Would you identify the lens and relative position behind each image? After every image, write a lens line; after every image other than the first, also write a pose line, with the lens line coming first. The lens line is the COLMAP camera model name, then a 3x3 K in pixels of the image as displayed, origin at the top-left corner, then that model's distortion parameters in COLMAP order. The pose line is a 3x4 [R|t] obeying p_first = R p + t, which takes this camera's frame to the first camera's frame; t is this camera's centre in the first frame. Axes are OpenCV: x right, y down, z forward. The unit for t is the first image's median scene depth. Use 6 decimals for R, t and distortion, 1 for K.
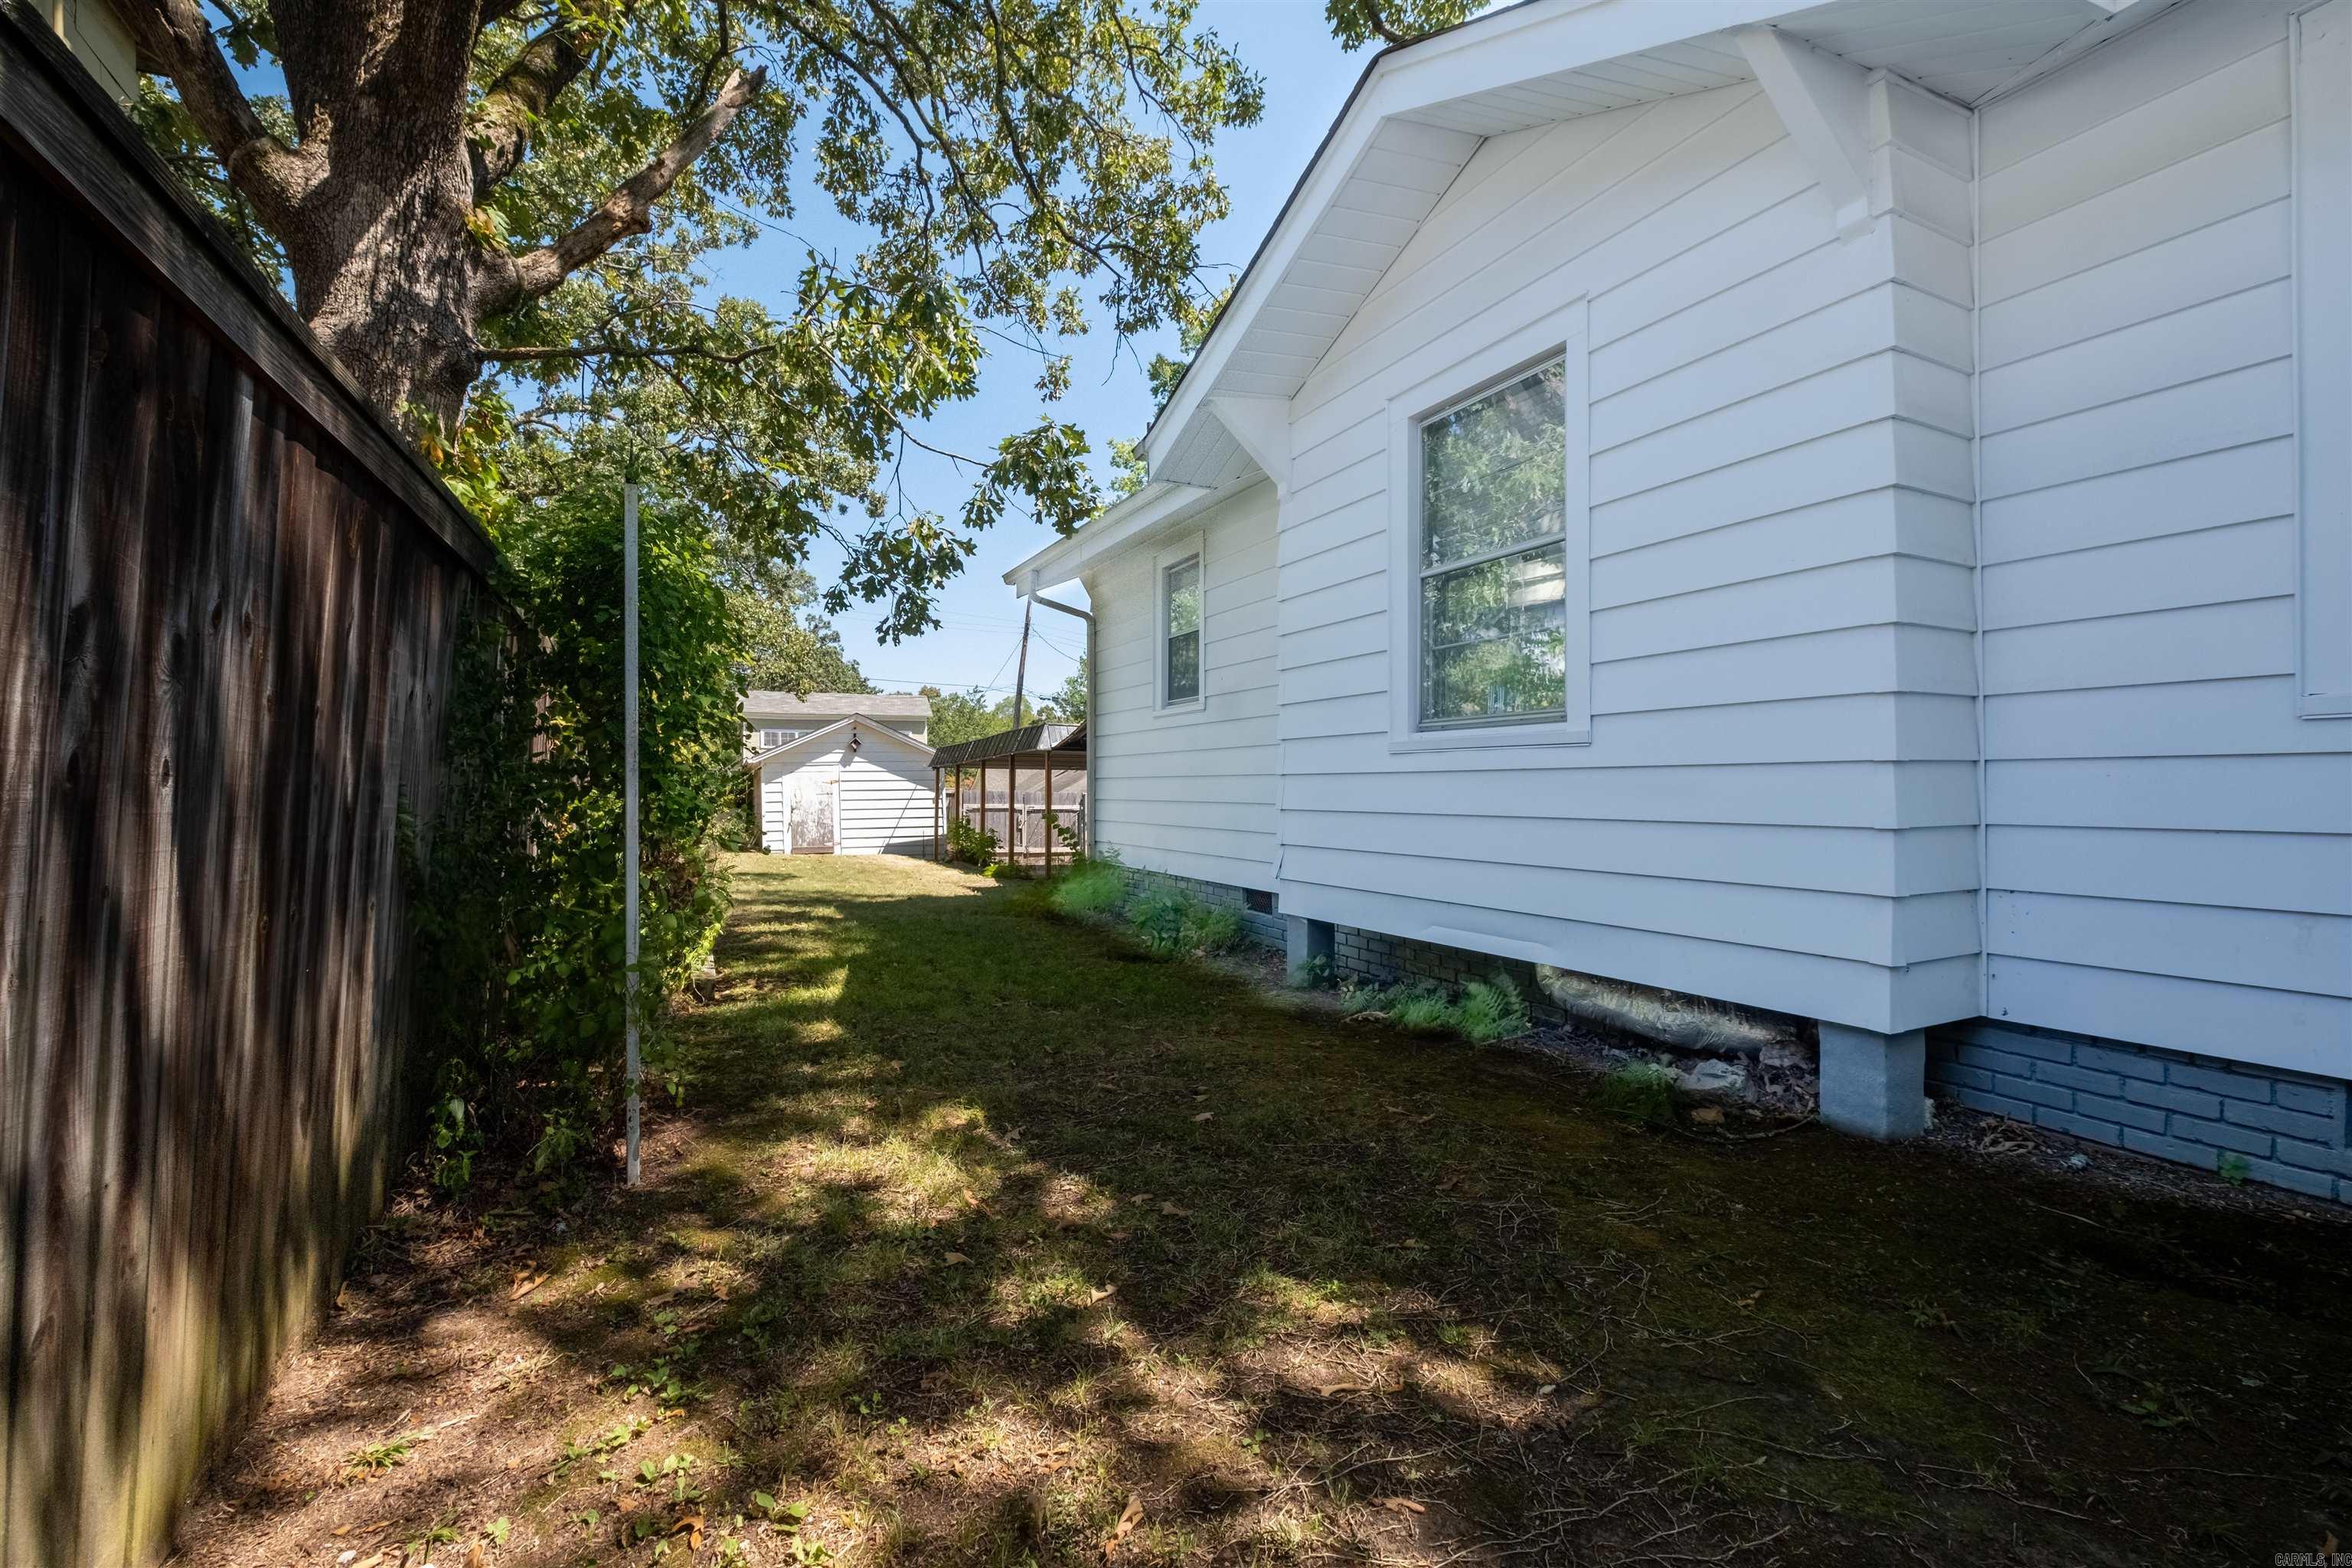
lens RADIAL K [[1037.6, 0, 1167.6], [0, 1037.6, 788.4], [0, 0, 1]] dist [-0.003670, -0.000809]
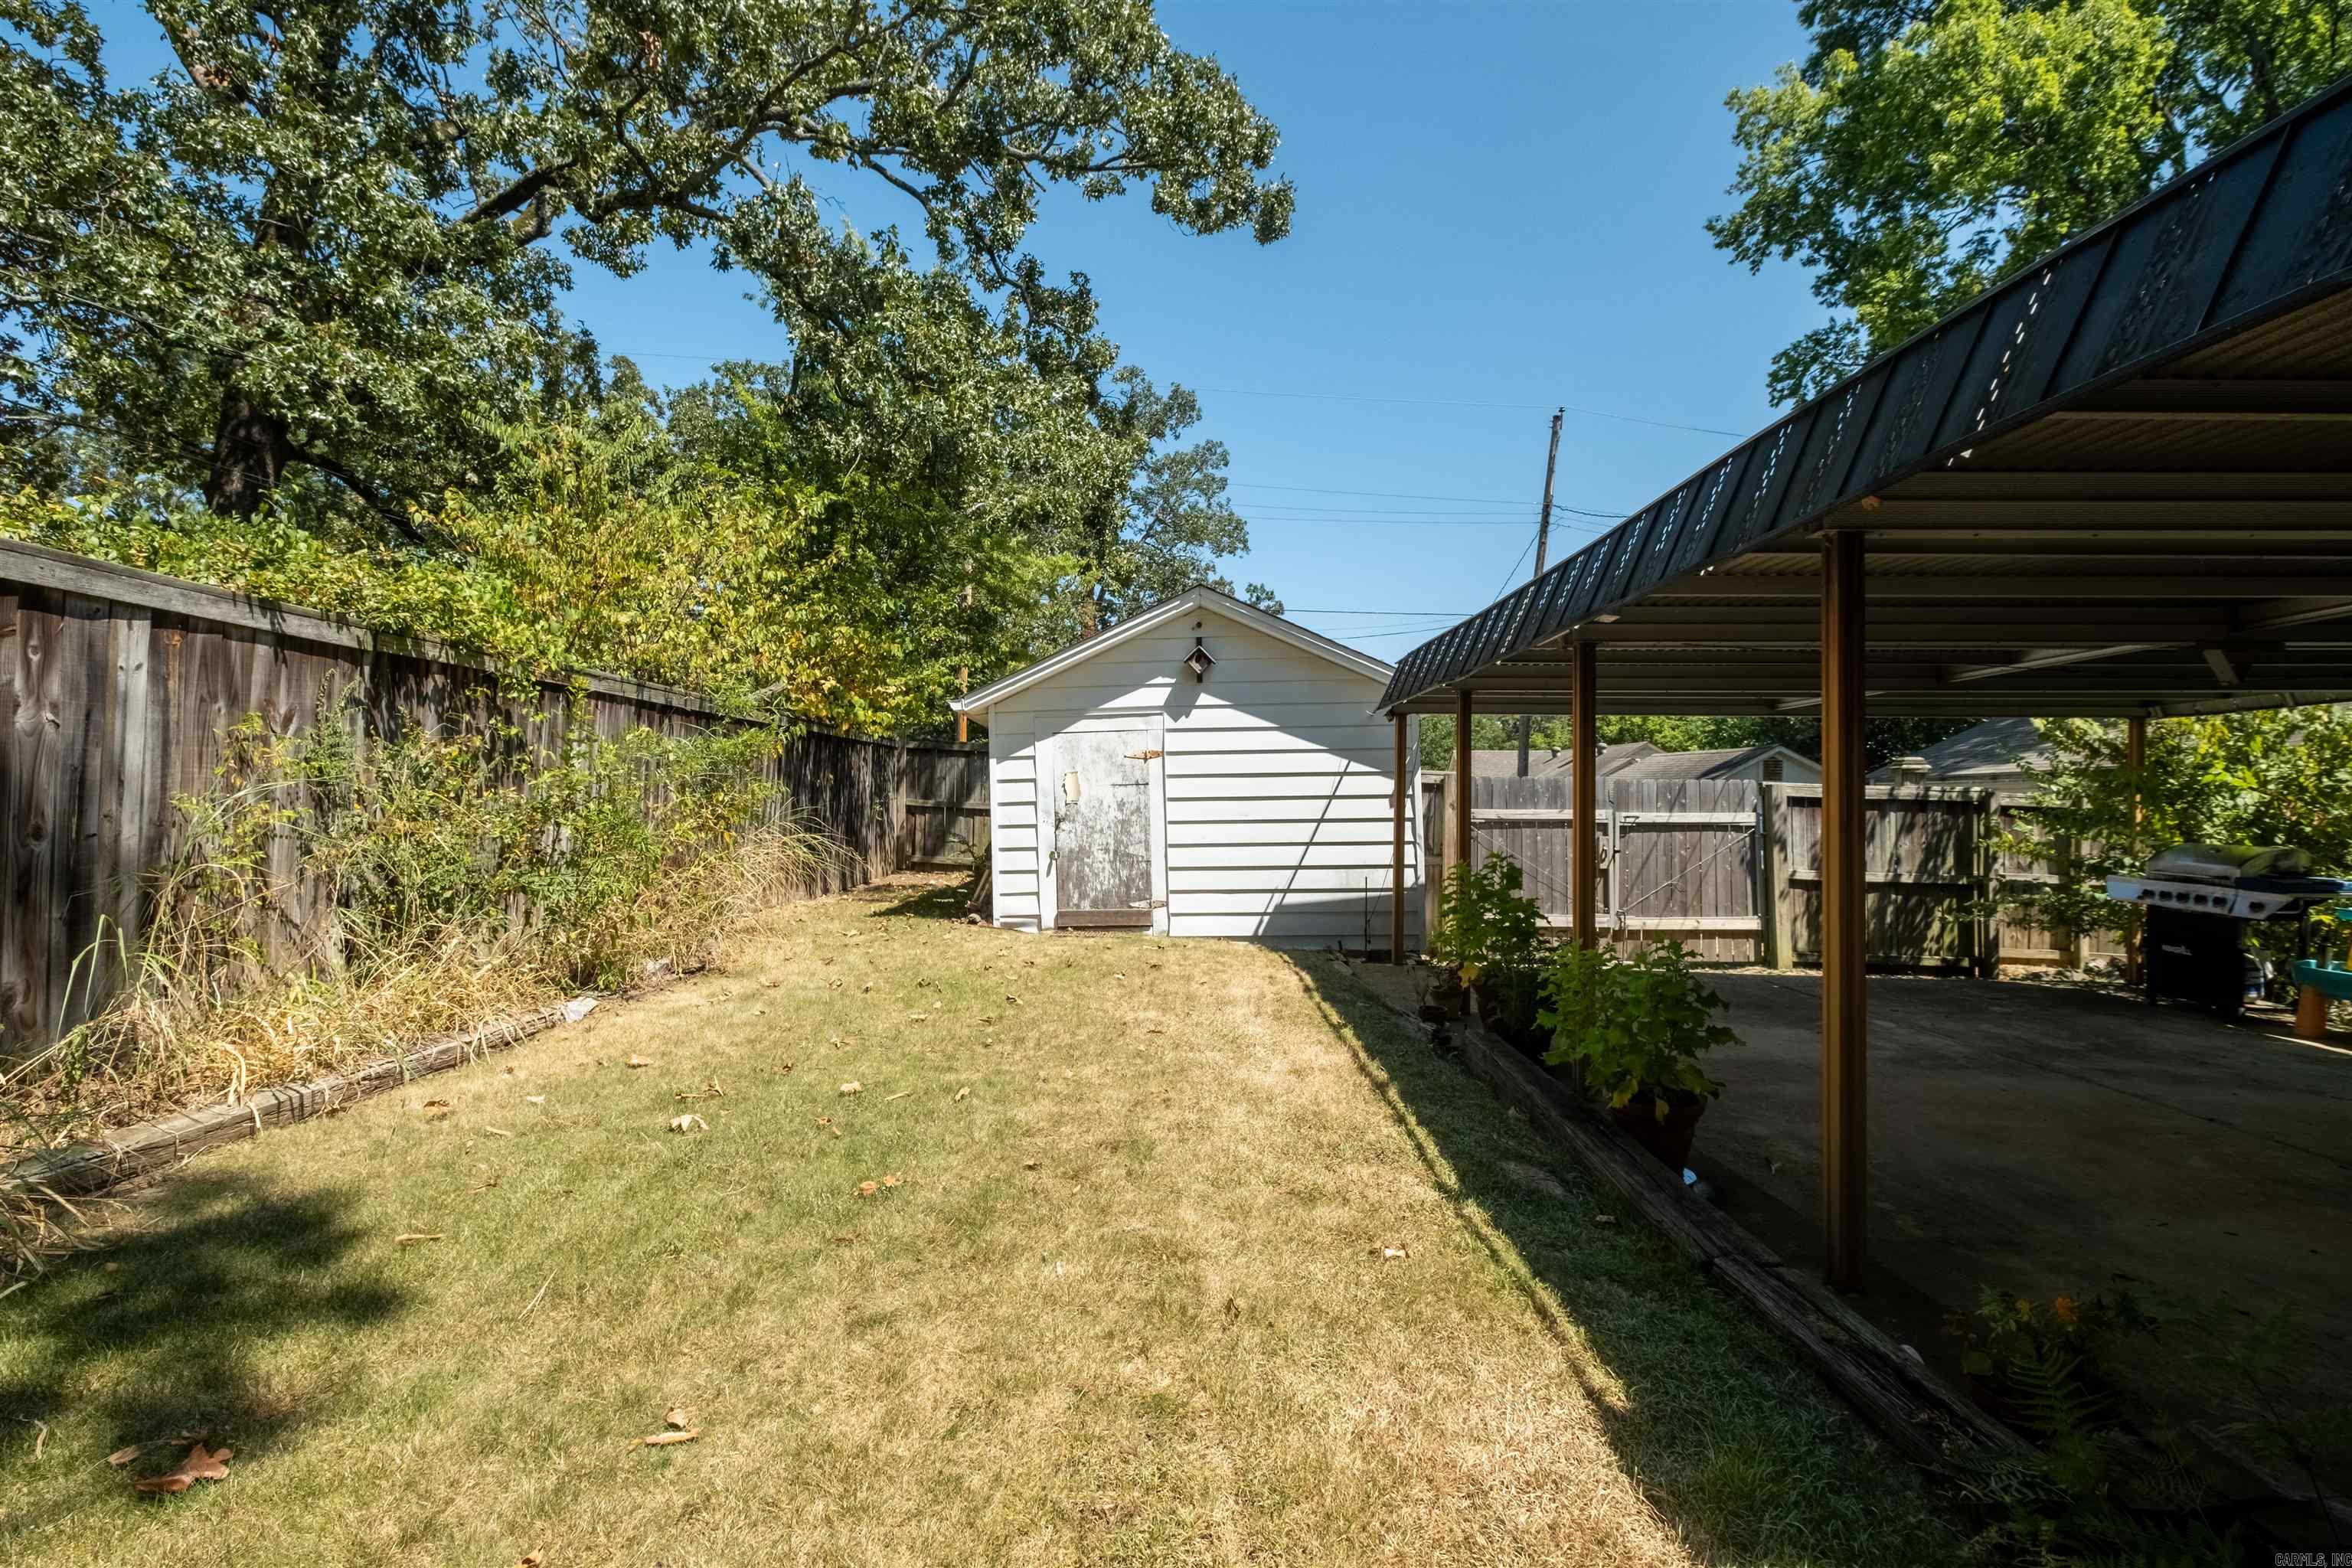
lens RADIAL K [[1037.6, 0, 1176.8], [0, 1037.6, 774.3], [0, 0, 1]] dist [-0.003670, -0.000809]
pose [[0.909940, -0.008037, -0.414663, -0.139889], [0.002745, 0.999907, -0.013355, 0.007044], [0.414731, 0.011014, 0.909877, 0.624494]]
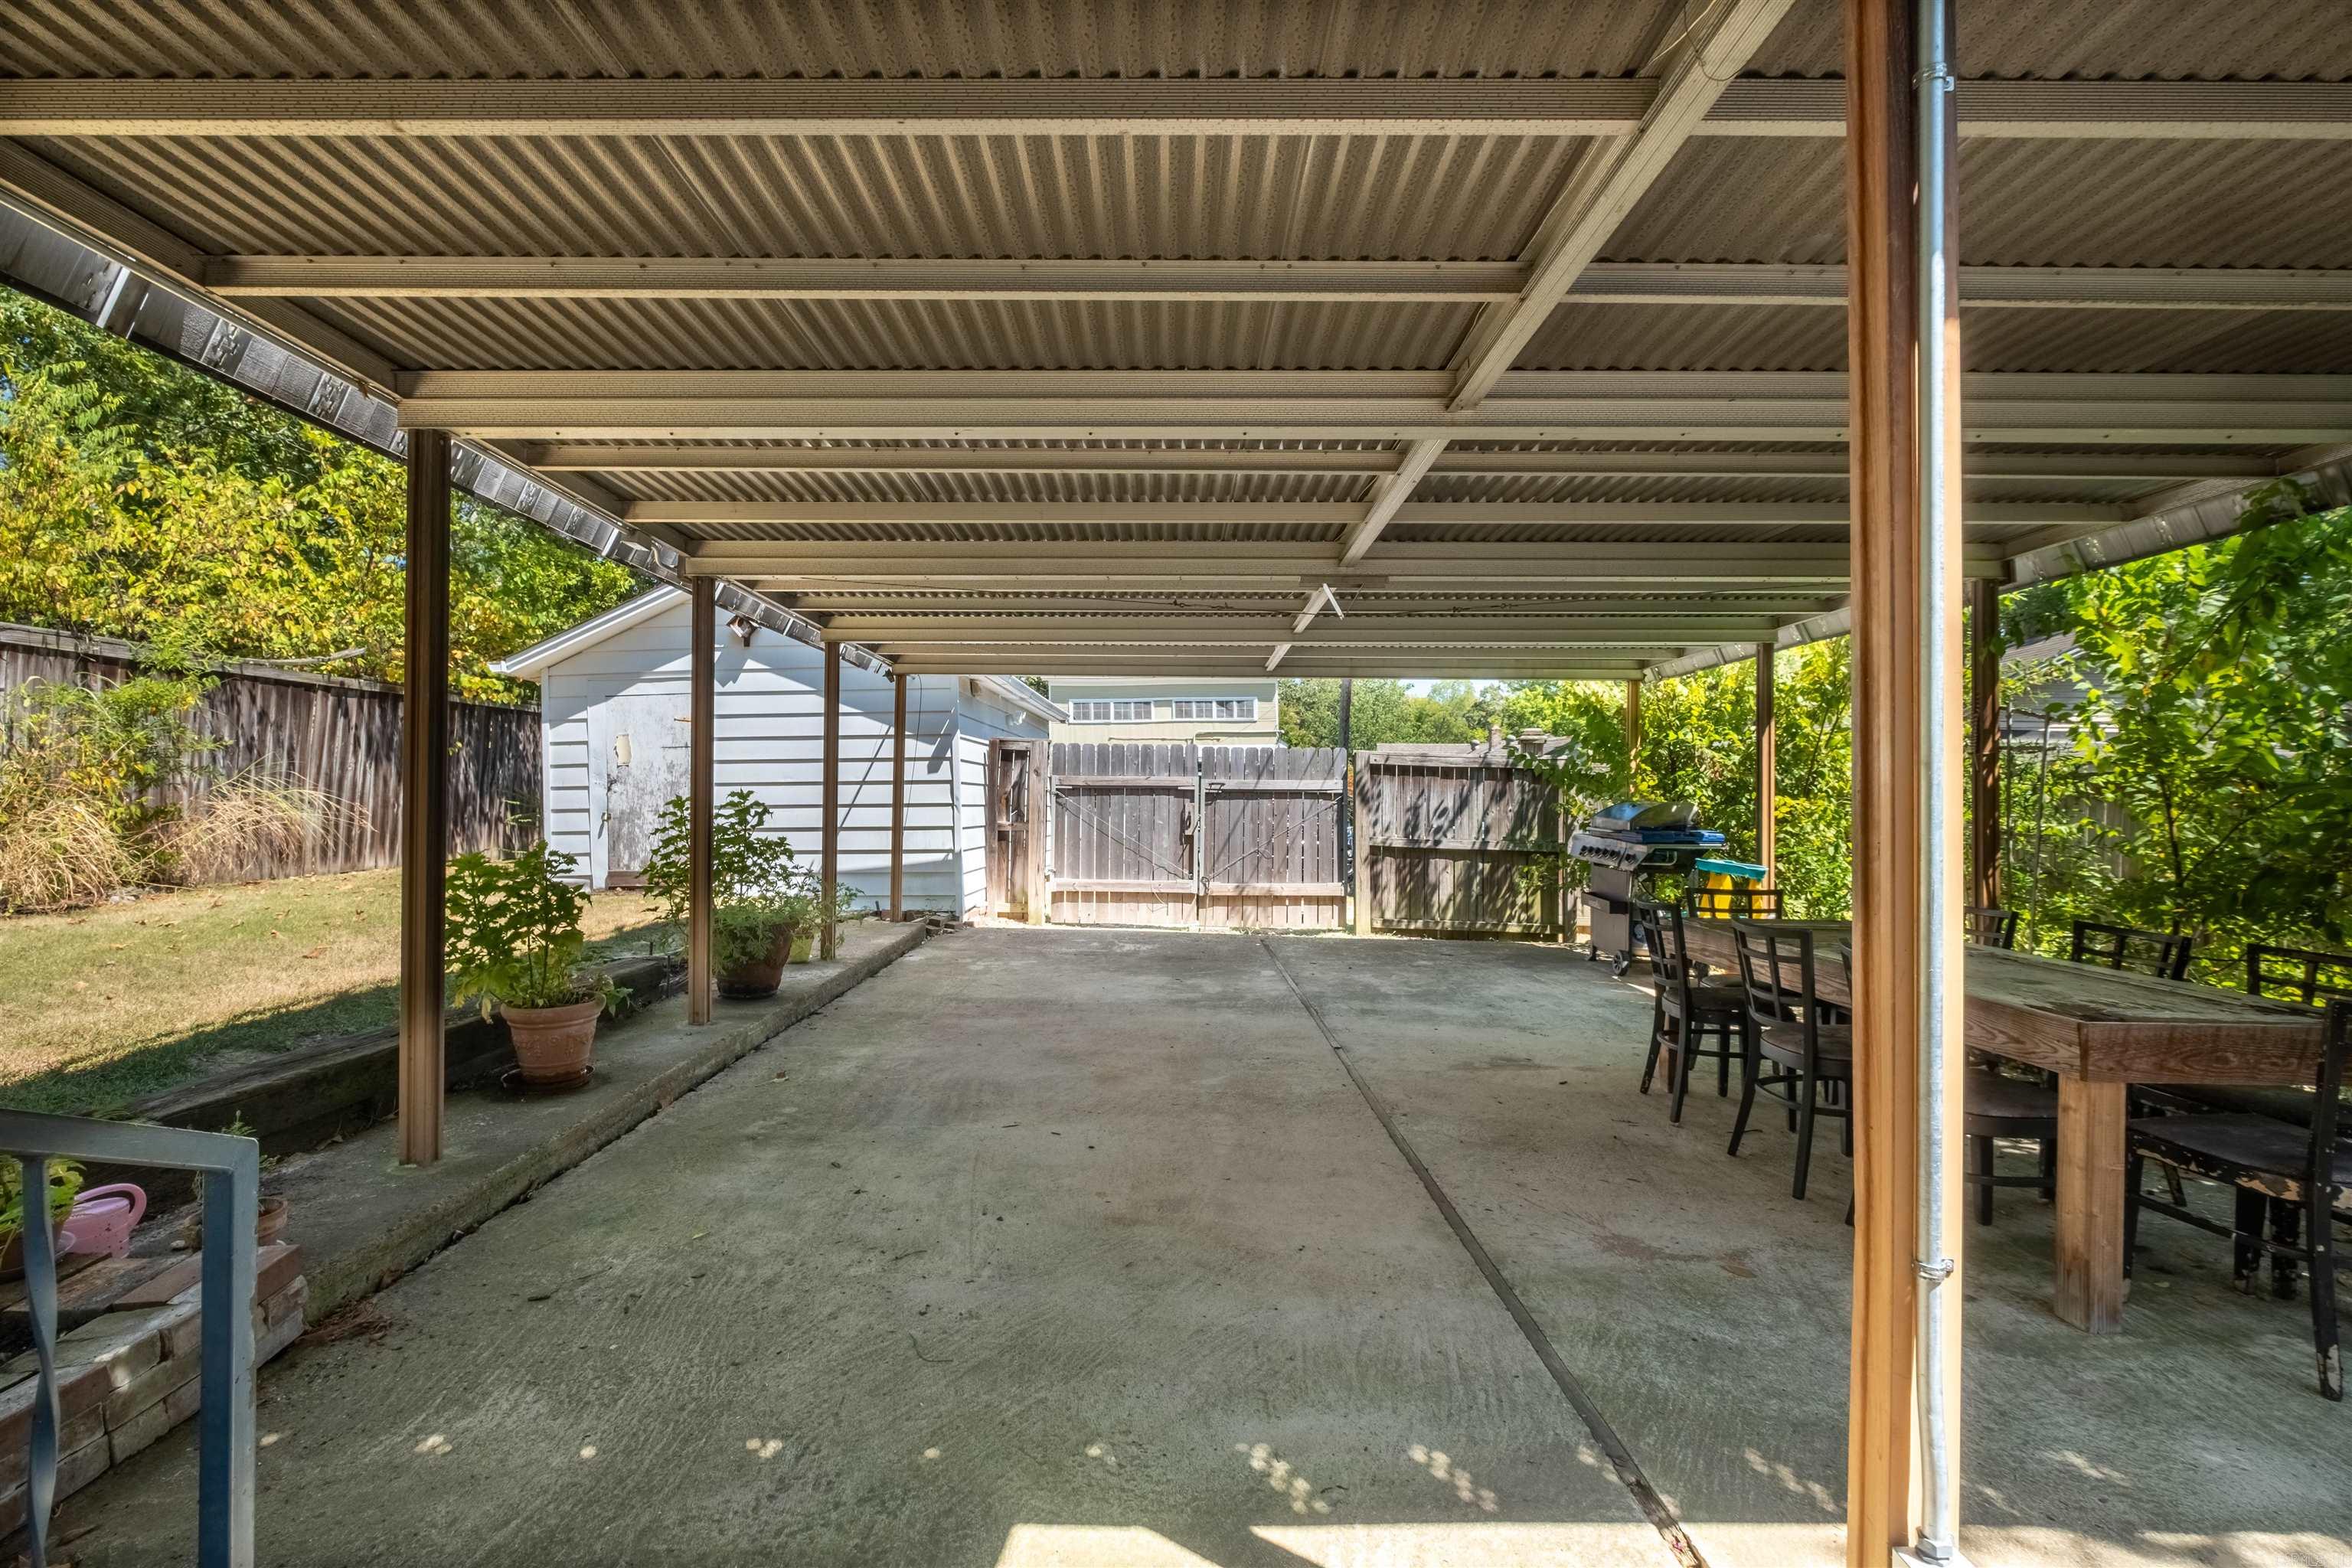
lens RADIAL K [[1037.6, 0, 1174.0], [0, 1037.6, 789.6], [0, 0, 1]] dist [-0.003670, -0.000809]
pose [[0.899677, -0.001101, -0.436554, 0.036458], [0.000883, 0.999999, -0.000702, 0.023169], [0.436555, 0.000246, 0.899678, 0.703439]]
